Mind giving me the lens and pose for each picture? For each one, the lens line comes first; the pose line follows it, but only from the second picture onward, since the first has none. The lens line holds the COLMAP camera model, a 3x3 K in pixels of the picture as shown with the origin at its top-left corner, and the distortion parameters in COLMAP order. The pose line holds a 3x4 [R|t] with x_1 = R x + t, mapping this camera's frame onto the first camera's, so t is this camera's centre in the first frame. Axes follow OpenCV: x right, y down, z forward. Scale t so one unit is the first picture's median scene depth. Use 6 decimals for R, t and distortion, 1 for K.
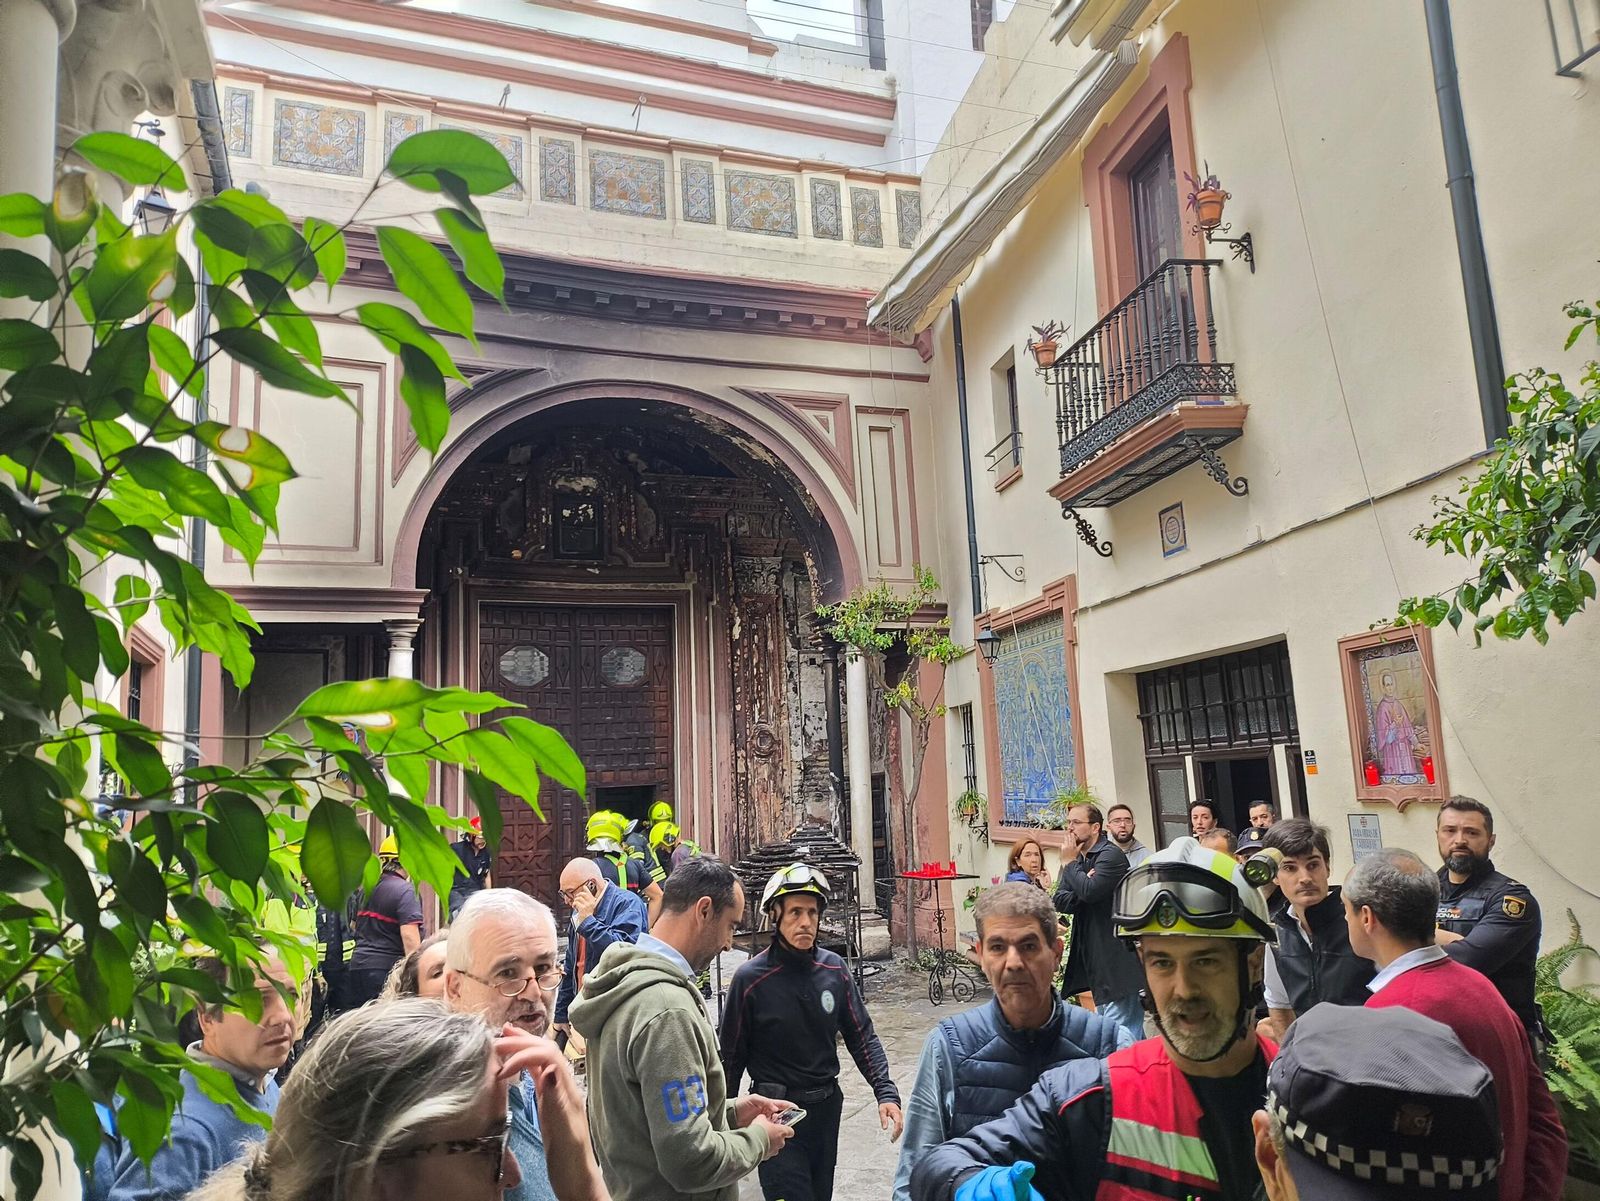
lens RADIAL K [[1162.4, 0, 793.7], [0, 1162.4, 606.5], [0, 0, 1]] dist [0.095472, -0.152066]
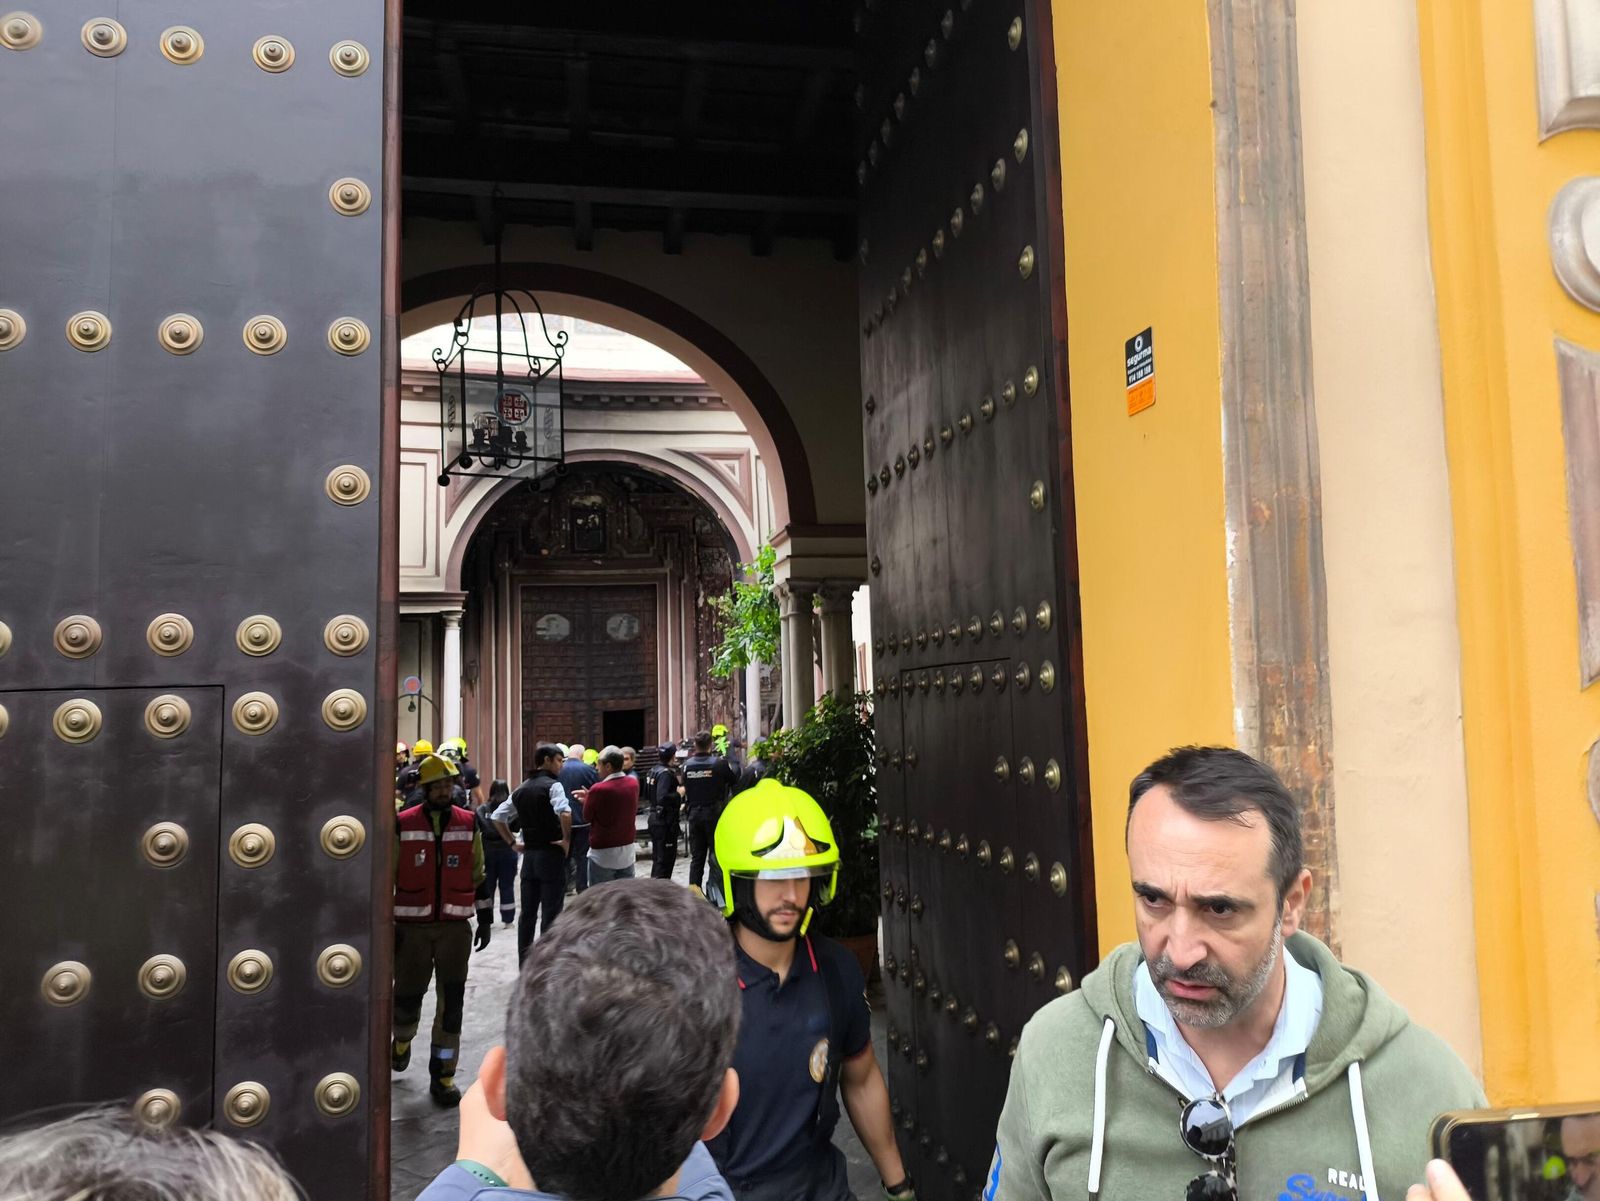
lens RADIAL K [[1233.0, 0, 807.8], [0, 1233.0, 556.4], [0, 0, 1]] dist [0.057922, -0.121135]
pose [[0.989723, -0.007306, -0.142808, 0.384927], [0.013367, 0.999048, 0.041528, -0.122604], [0.142368, -0.043010, 0.988879, -0.606447]]
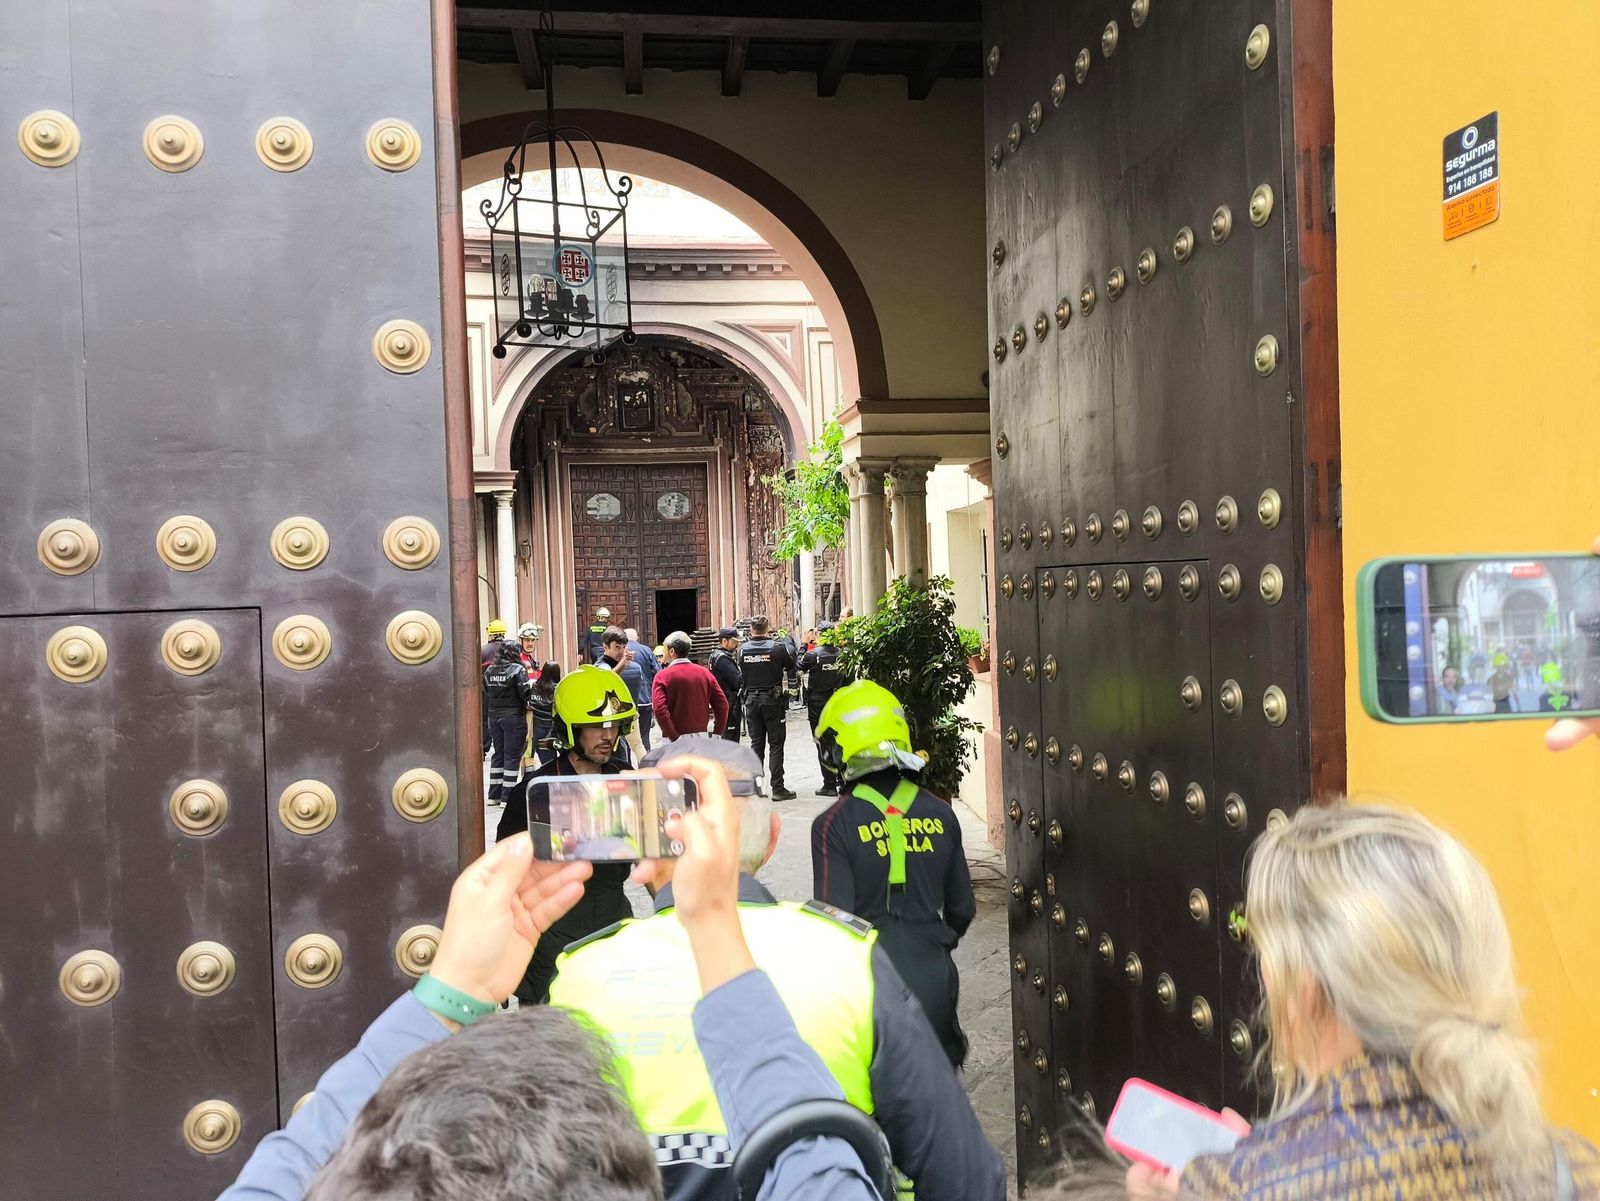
lens RADIAL K [[1220.1, 0, 800.0], [0, 1220.1, 600.5], [0, 0, 1]] dist [0.066787, -0.128519]
pose [[0.983326, 0.011053, -0.181516, 0.359568], [0.021448, 0.984135, 0.176119, -0.121552], [0.180583, -0.177076, 0.967489, -0.562905]]
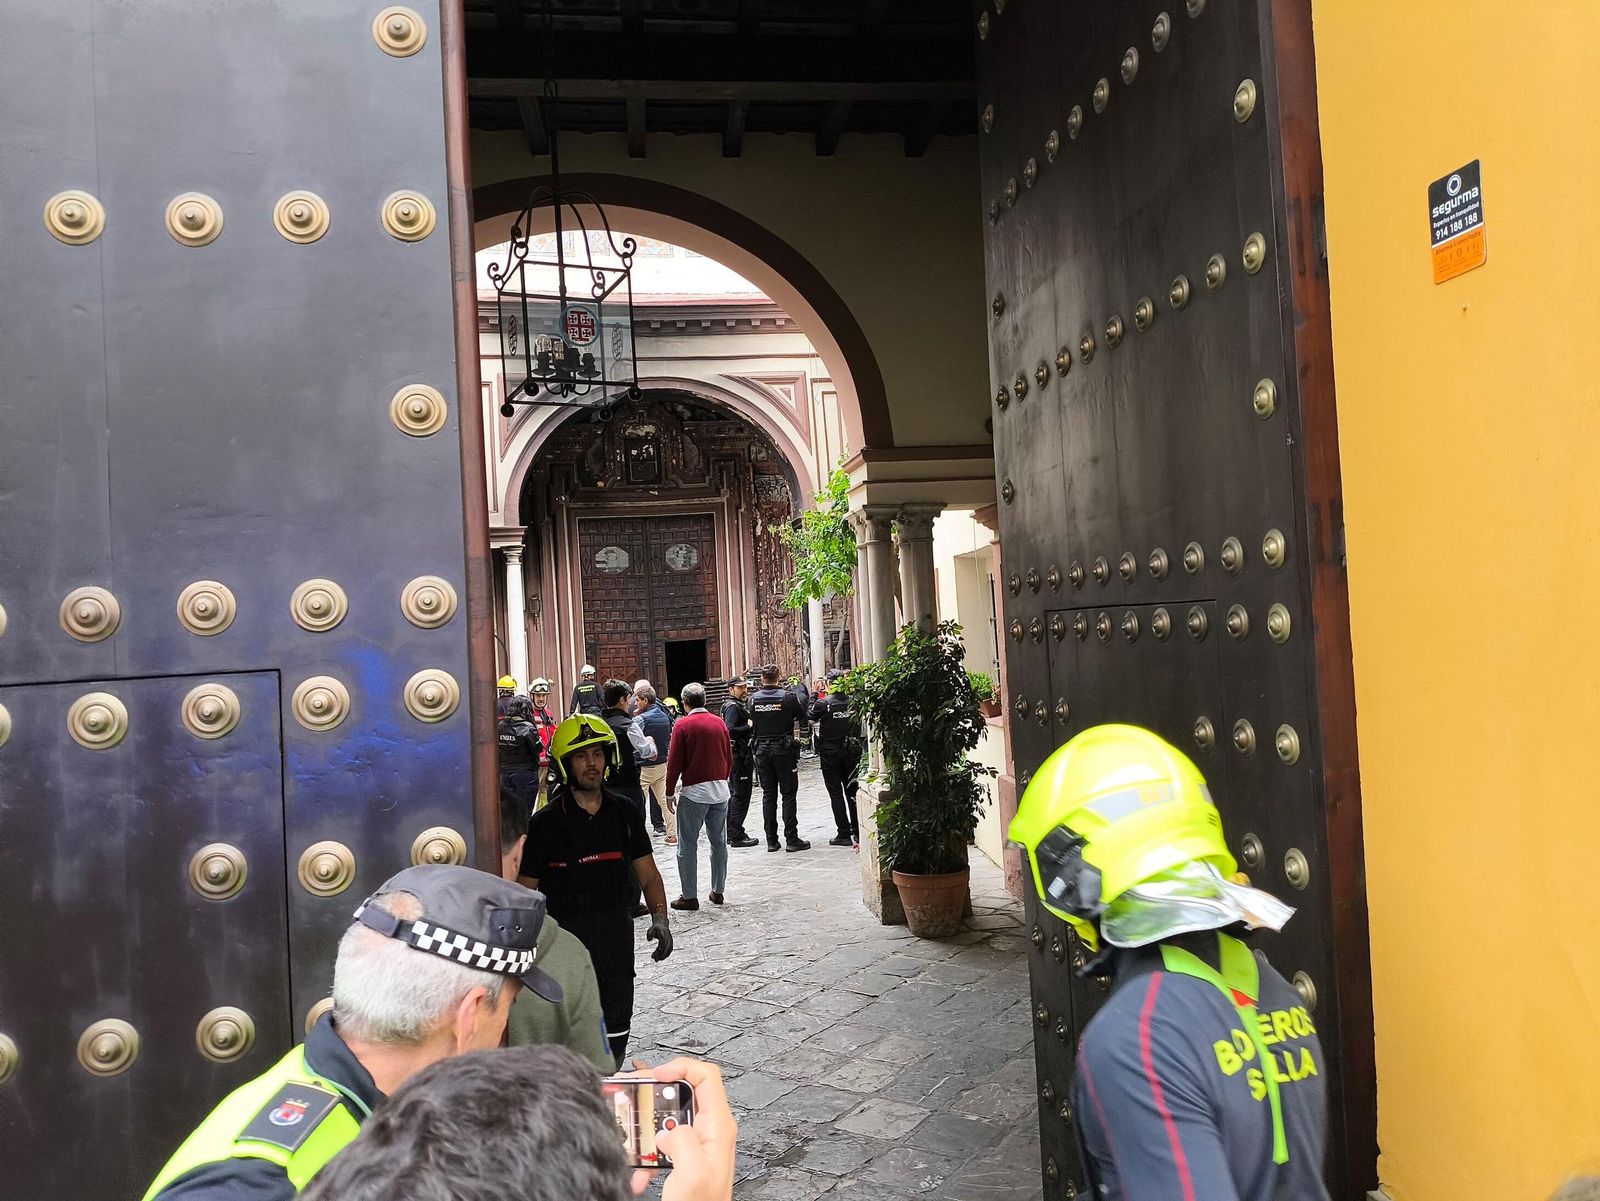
lens RADIAL K [[1218.5, 0, 809.1], [0, 1218.5, 587.3], [0, 0, 1]] dist [0.095150, -0.186376]
pose [[0.983290, -0.020404, -0.180899, 0.359429], [0.043858, 0.990982, 0.126617, -0.122069], [0.176684, -0.132435, 0.975317, -0.564911]]
